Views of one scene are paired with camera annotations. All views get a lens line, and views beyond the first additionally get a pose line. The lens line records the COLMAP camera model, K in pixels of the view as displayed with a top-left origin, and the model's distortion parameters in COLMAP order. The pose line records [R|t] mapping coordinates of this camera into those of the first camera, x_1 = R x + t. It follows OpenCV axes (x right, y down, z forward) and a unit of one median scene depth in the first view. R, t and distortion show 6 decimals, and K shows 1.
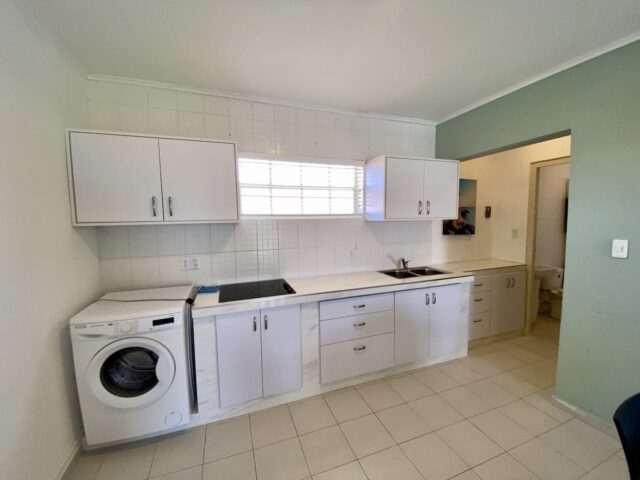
lens RADIAL K [[258.3, 0, 319.1], [0, 258.3, 236.5], [0, 0, 1]] dist [0.000545, -0.000292]
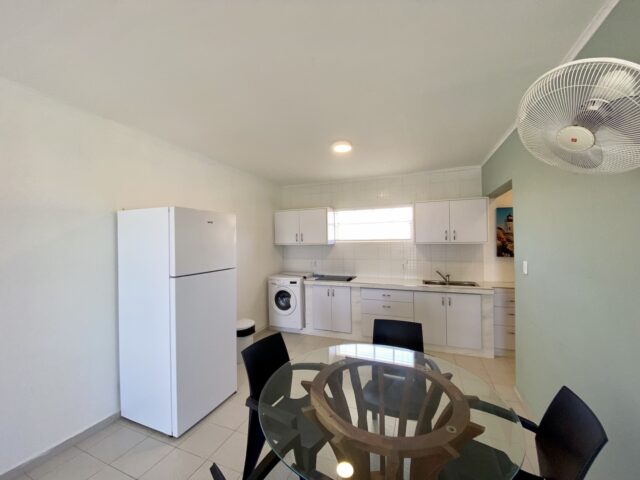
lens RADIAL K [[258.3, 0, 320.6], [0, 258.3, 237.2], [0, 0, 1]] dist [0.000545, -0.000292]
pose [[0.748201, -0.005014, -0.663453, 1.114251], [-0.044277, 0.997365, -0.057470, 0.011477], [0.661993, 0.072375, 0.746007, -0.653061]]
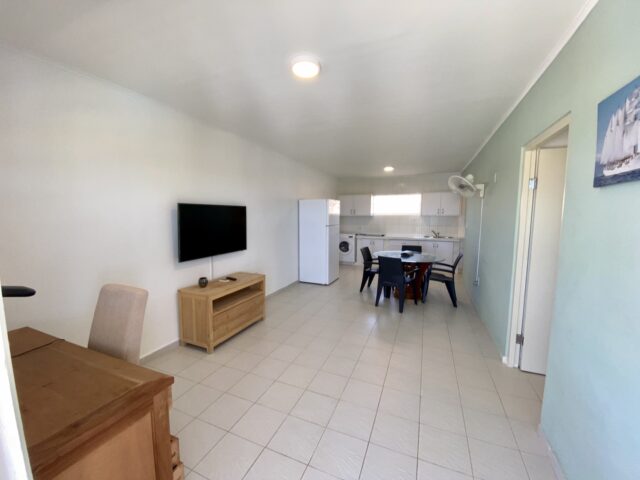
lens RADIAL K [[258.3, 0, 317.5], [0, 258.3, 242.9], [0, 0, 1]] dist [0.000545, -0.000292]
pose [[0.727144, 0.090854, -0.680446, 1.788535], [-0.062469, 0.995848, 0.066211, 0.143229], [0.683637, -0.005638, 0.729801, -2.343107]]
